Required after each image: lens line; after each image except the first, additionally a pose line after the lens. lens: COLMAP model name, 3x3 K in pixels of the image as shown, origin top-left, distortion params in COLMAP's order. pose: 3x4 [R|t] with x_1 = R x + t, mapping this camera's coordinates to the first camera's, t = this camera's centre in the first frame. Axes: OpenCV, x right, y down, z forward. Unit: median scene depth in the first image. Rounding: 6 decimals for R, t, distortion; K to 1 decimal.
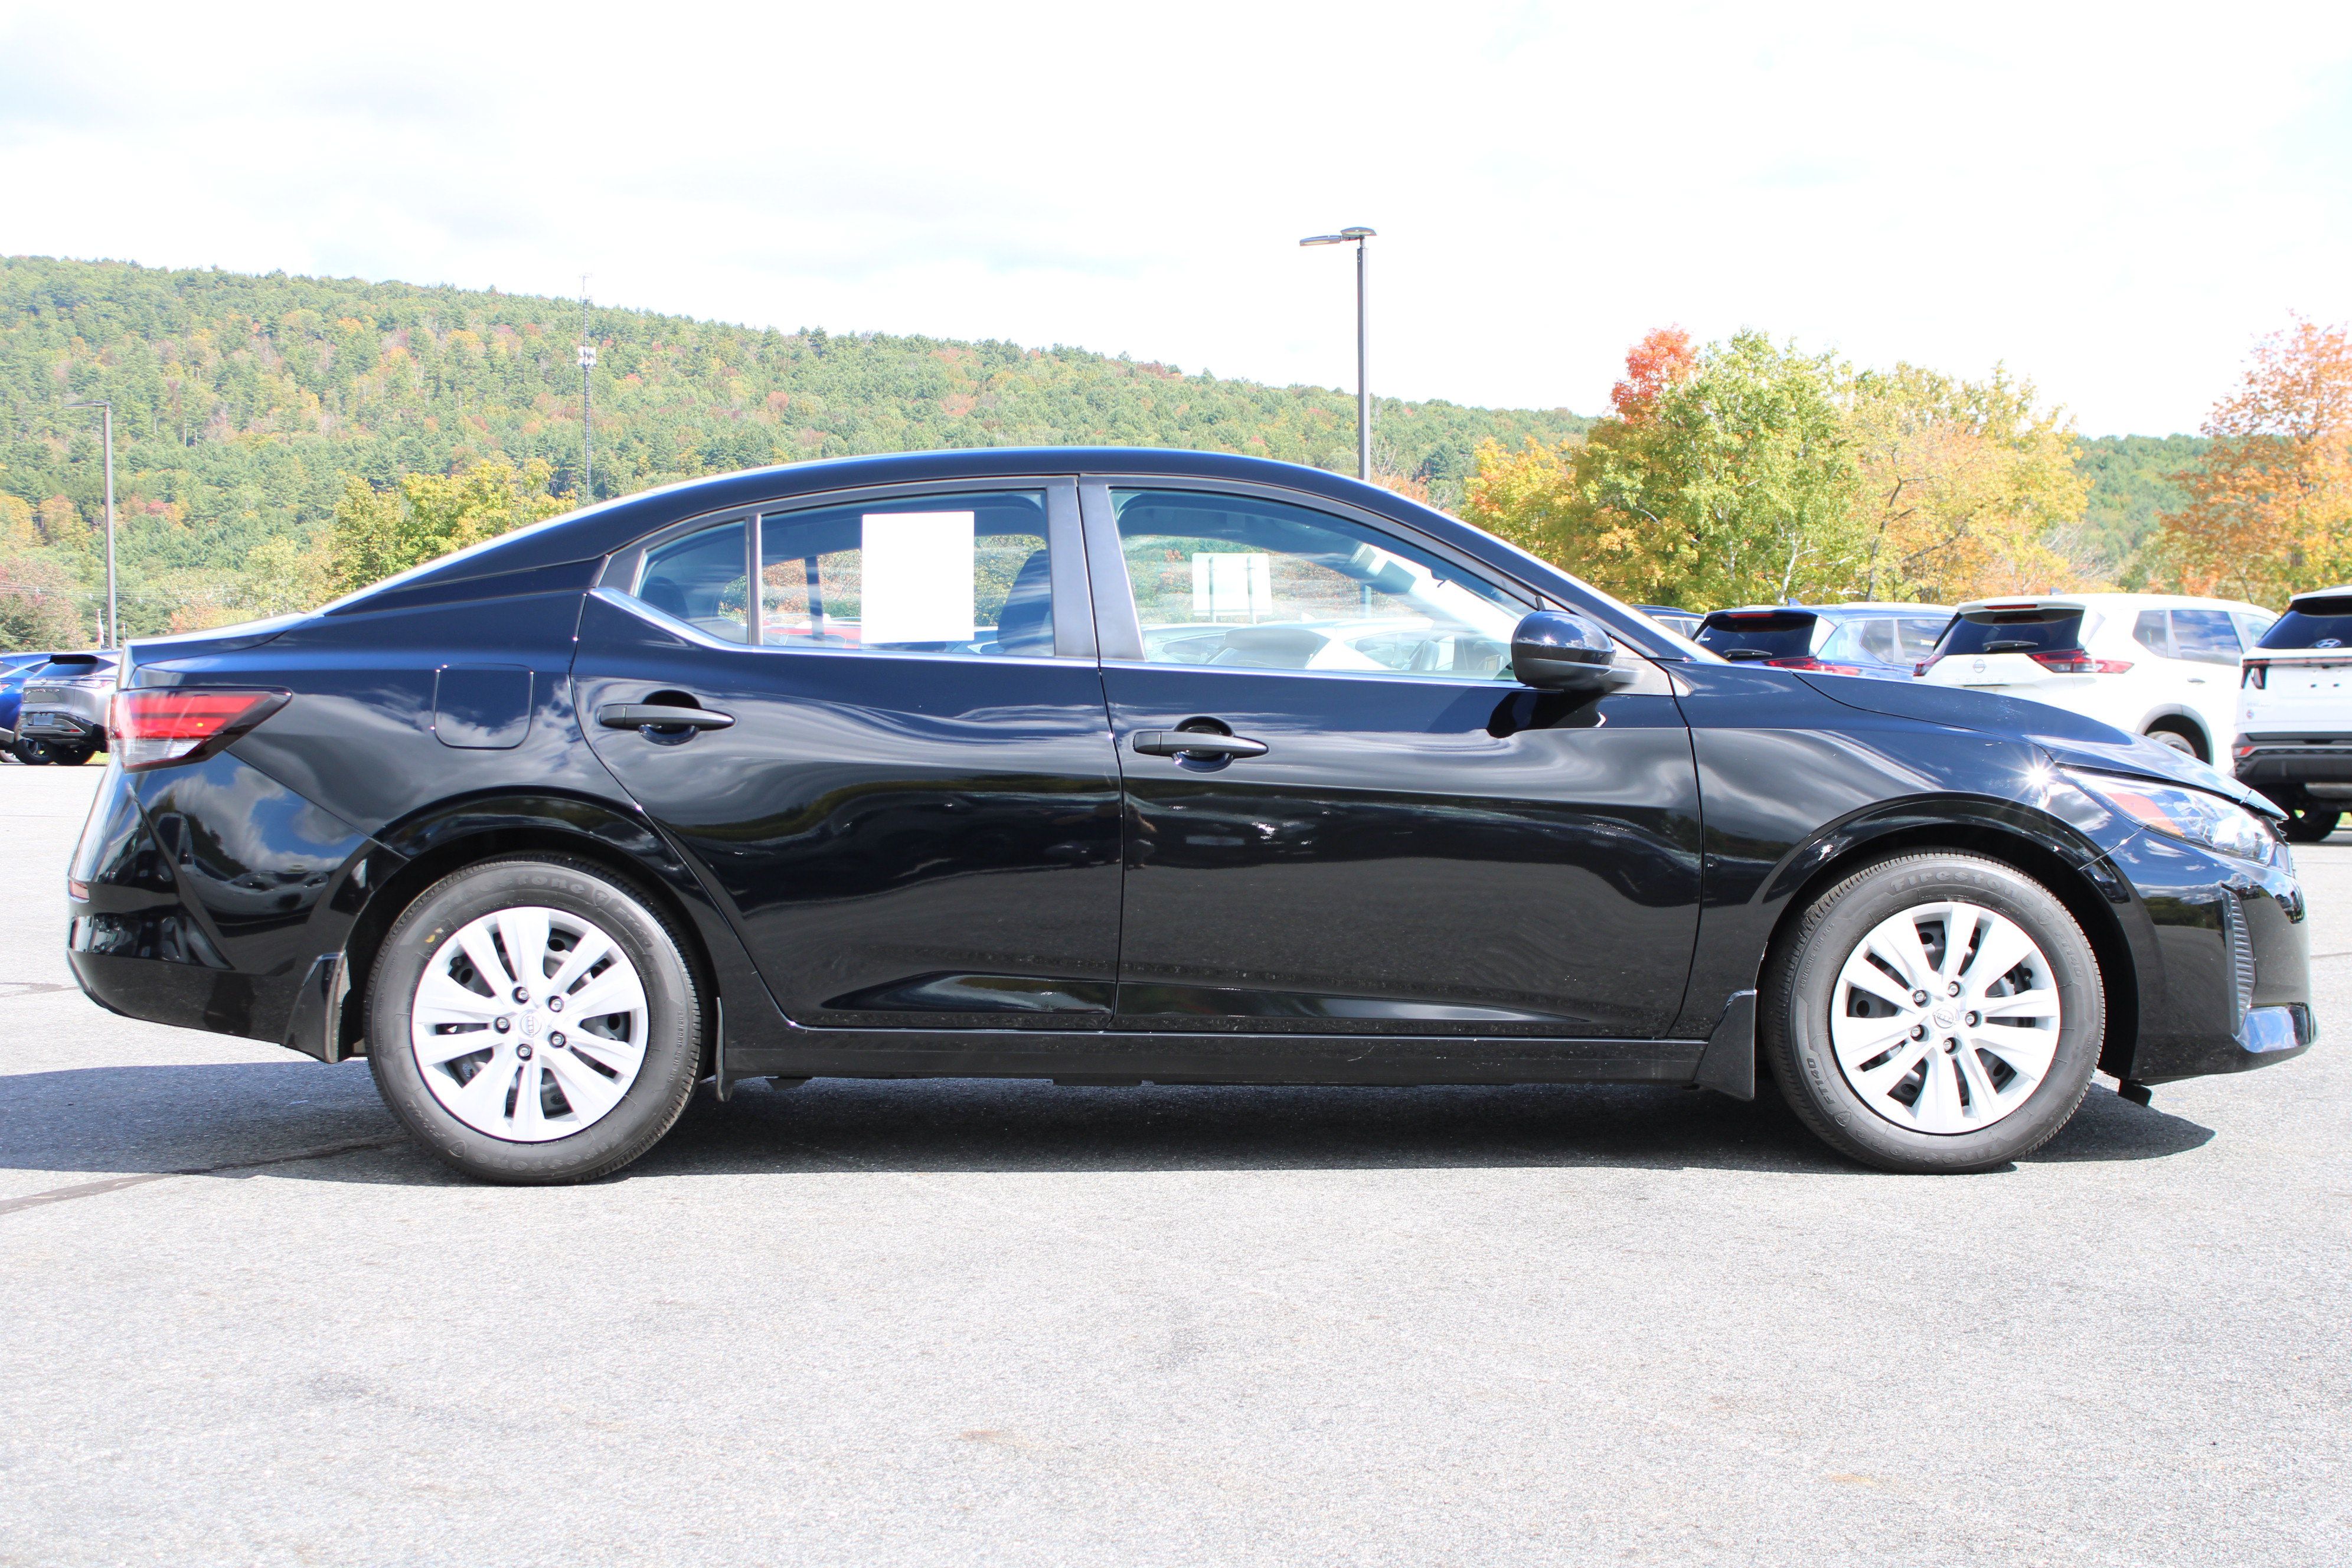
lens RADIAL K [[3989.2, 0, 1294.7], [0, 3989.2, 785.6], [0, 0, 1]] dist [-0.047839, -0.018116]
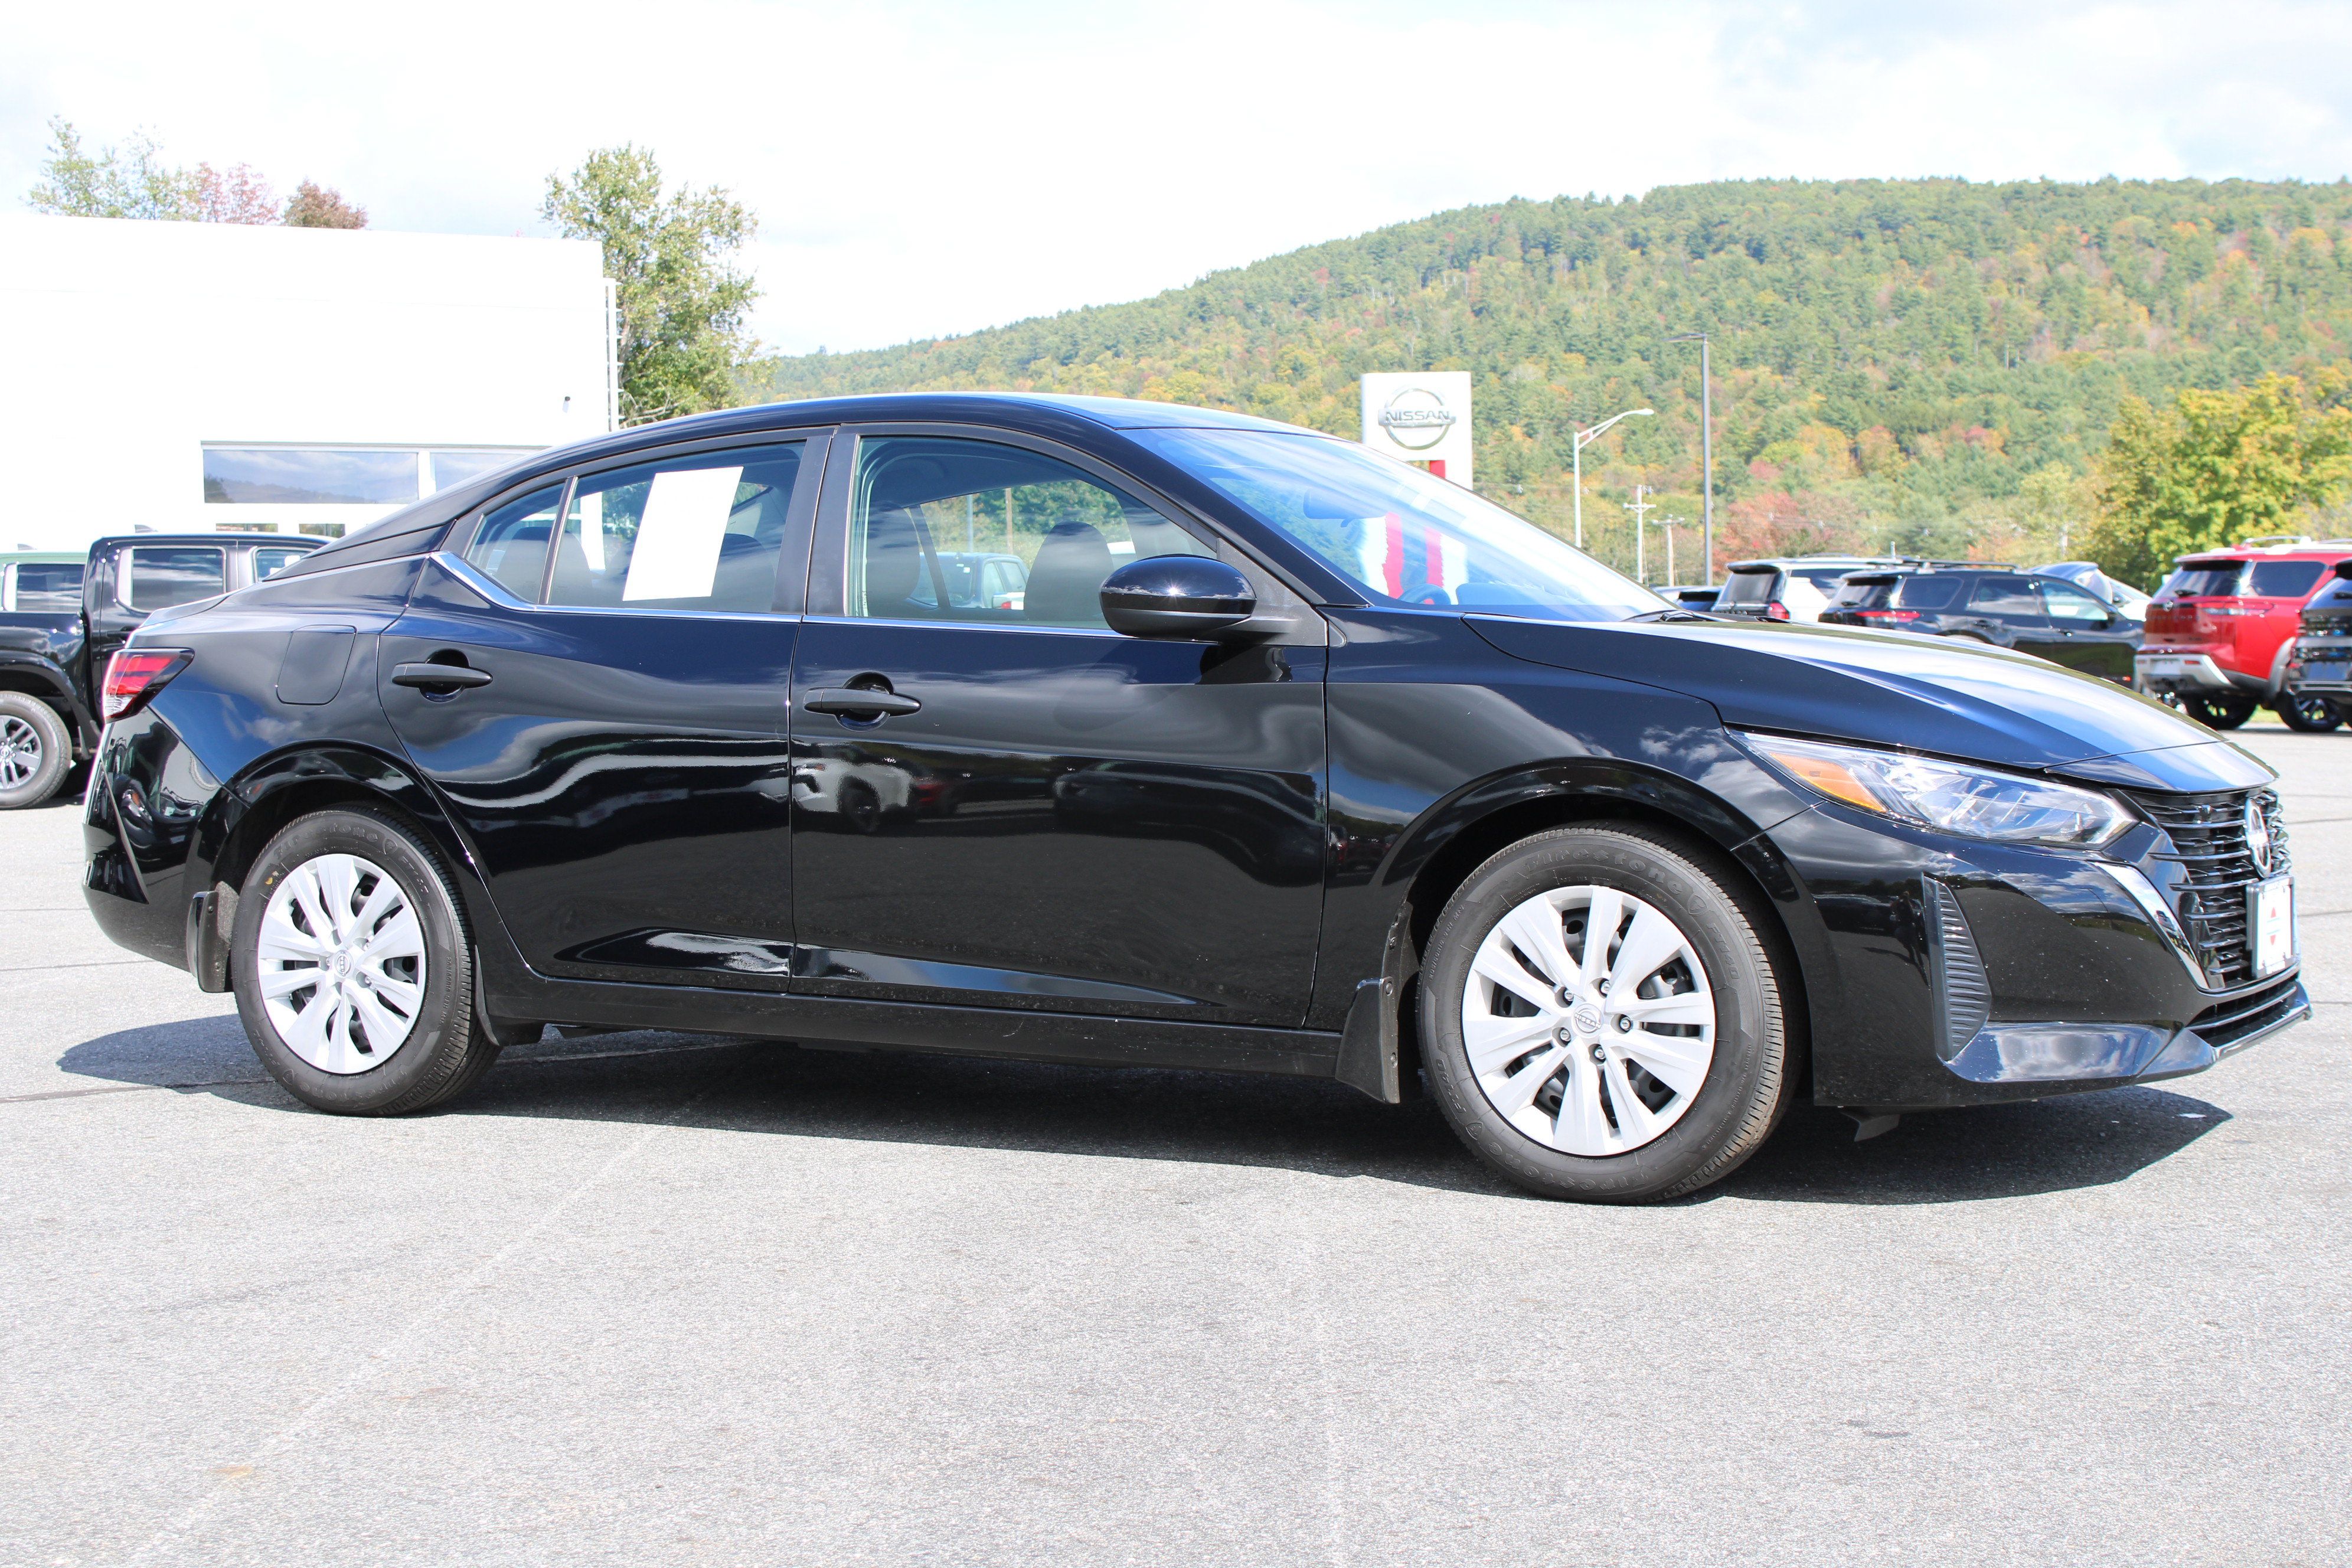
lens RADIAL K [[4307.8, 0, 1176.0], [0, 4307.8, 784.0], [0, 0, 1]] dist [-0.013455, -0.081713]
pose [[0.795898, 0.013324, -0.605284, 0.188037], [-0.004136, 0.999854, 0.016570, -0.002256], [0.605416, -0.010685, 0.795837, 0.058944]]
